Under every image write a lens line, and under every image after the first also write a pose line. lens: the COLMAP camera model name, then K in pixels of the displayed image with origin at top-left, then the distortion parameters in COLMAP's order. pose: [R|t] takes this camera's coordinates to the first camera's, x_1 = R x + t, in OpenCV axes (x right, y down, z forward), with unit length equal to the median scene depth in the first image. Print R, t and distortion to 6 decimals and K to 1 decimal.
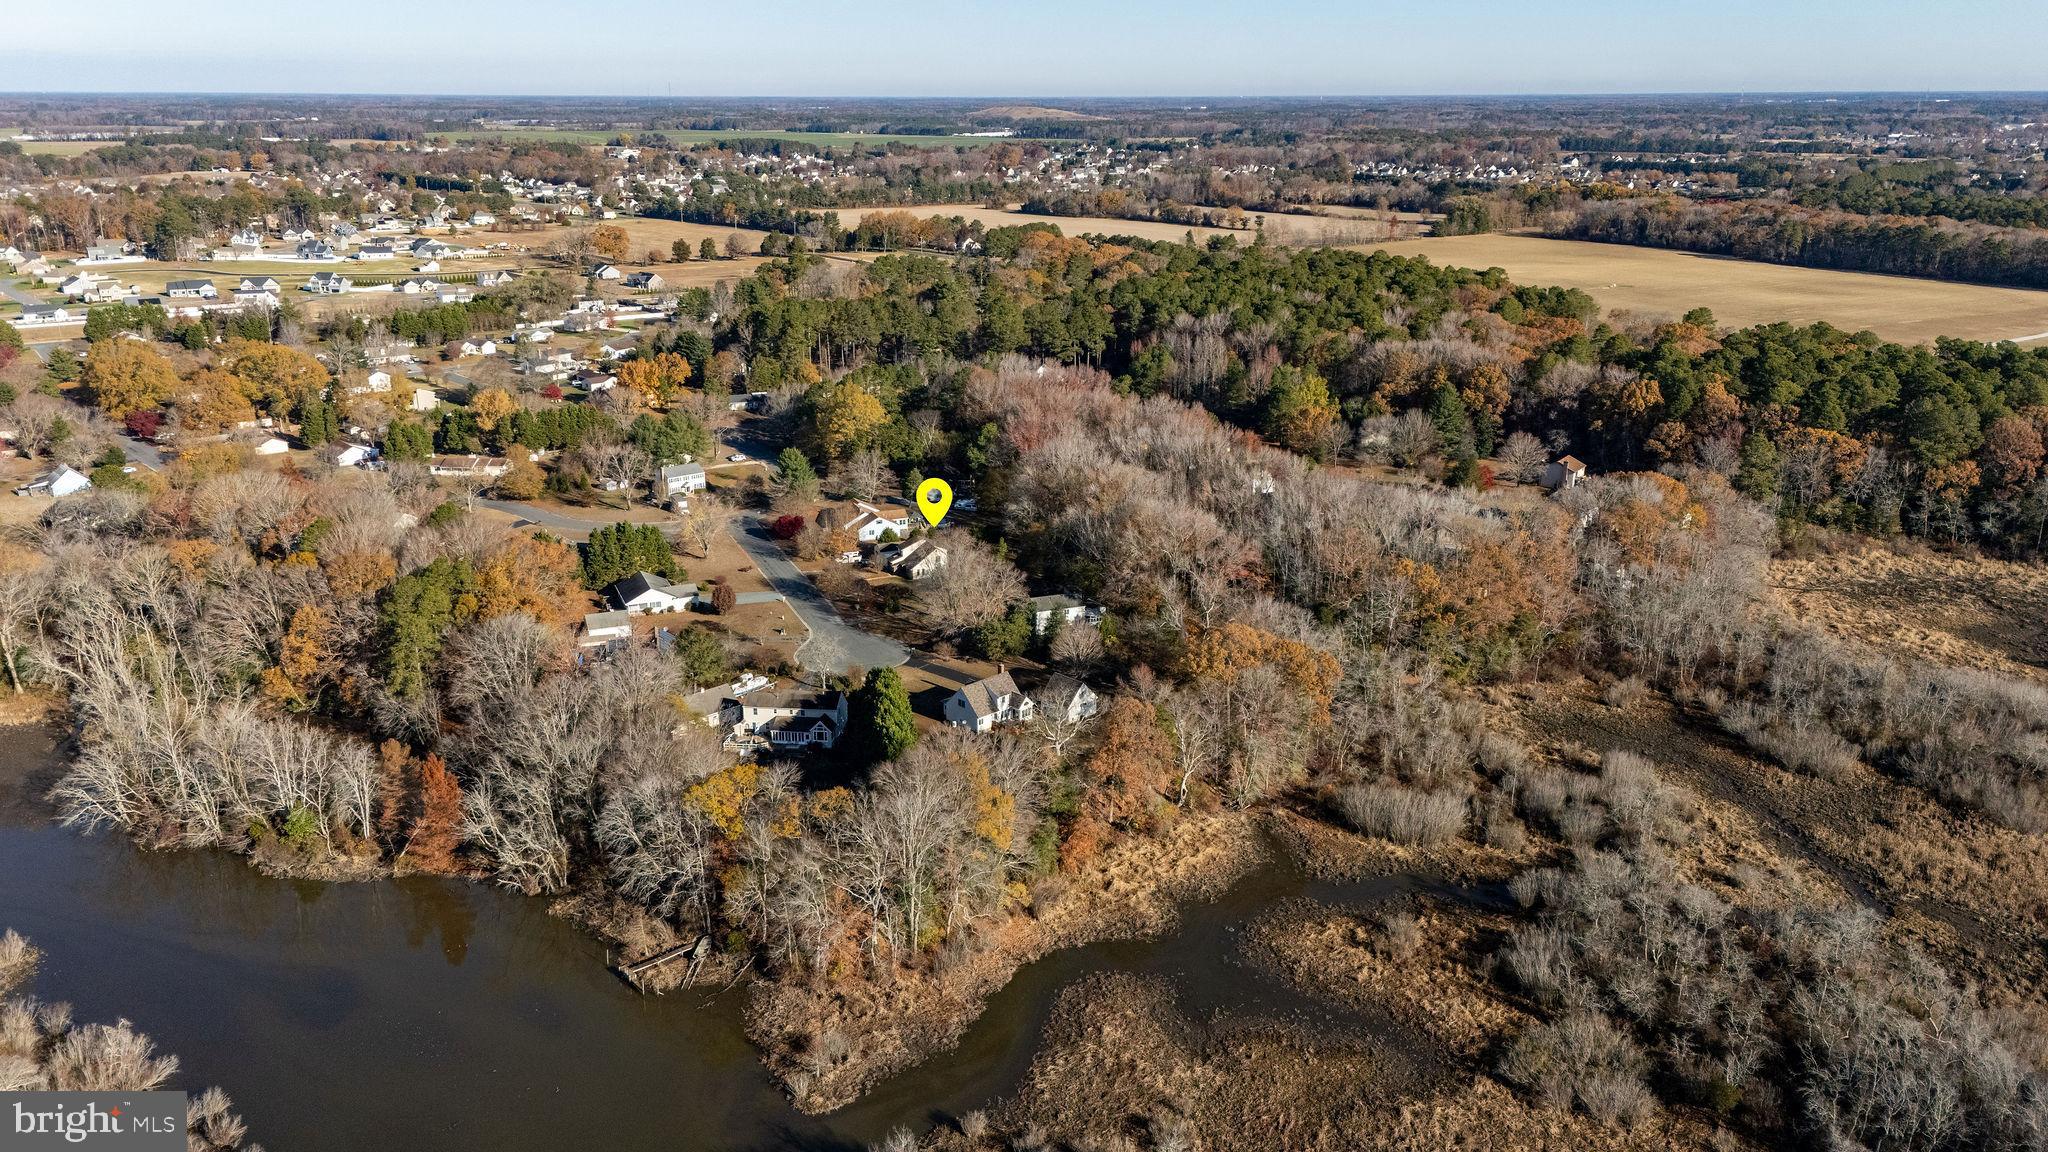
lens RADIAL K [[1516.7, 0, 1023.8], [0, 1516.7, 566.3], [0, 0, 1]] dist [0.050380, -0.018654]
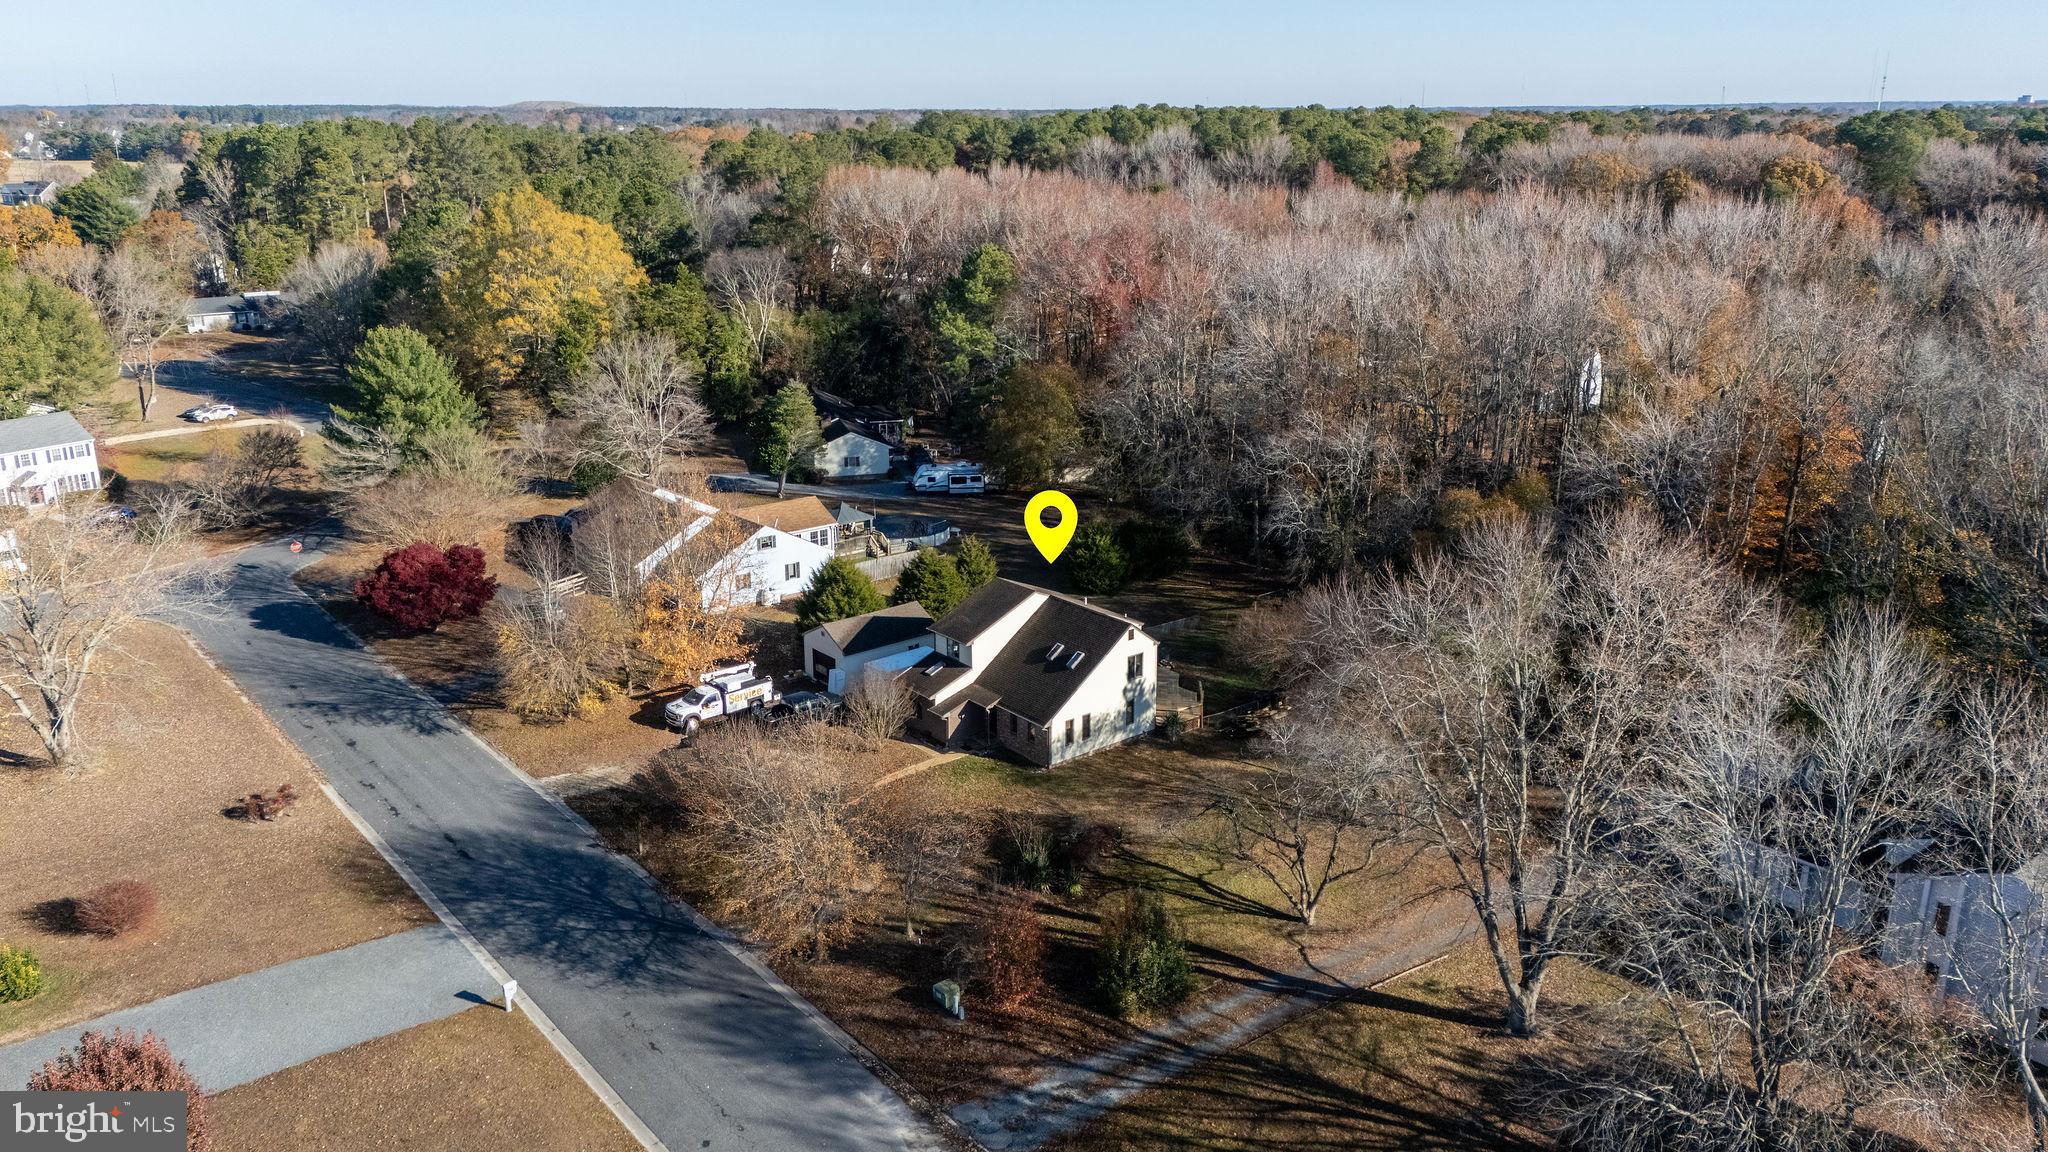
lens RADIAL K [[1516.7, 0, 1010.4], [0, 1516.7, 571.8], [0, 0, 1]] dist [0.050380, -0.018654]
pose [[0.959146, -0.085309, 0.269741, -0.103113], [0.087737, 0.996139, 0.003066, -0.016550], [-0.268962, 0.020726, 0.962928, 0.571966]]
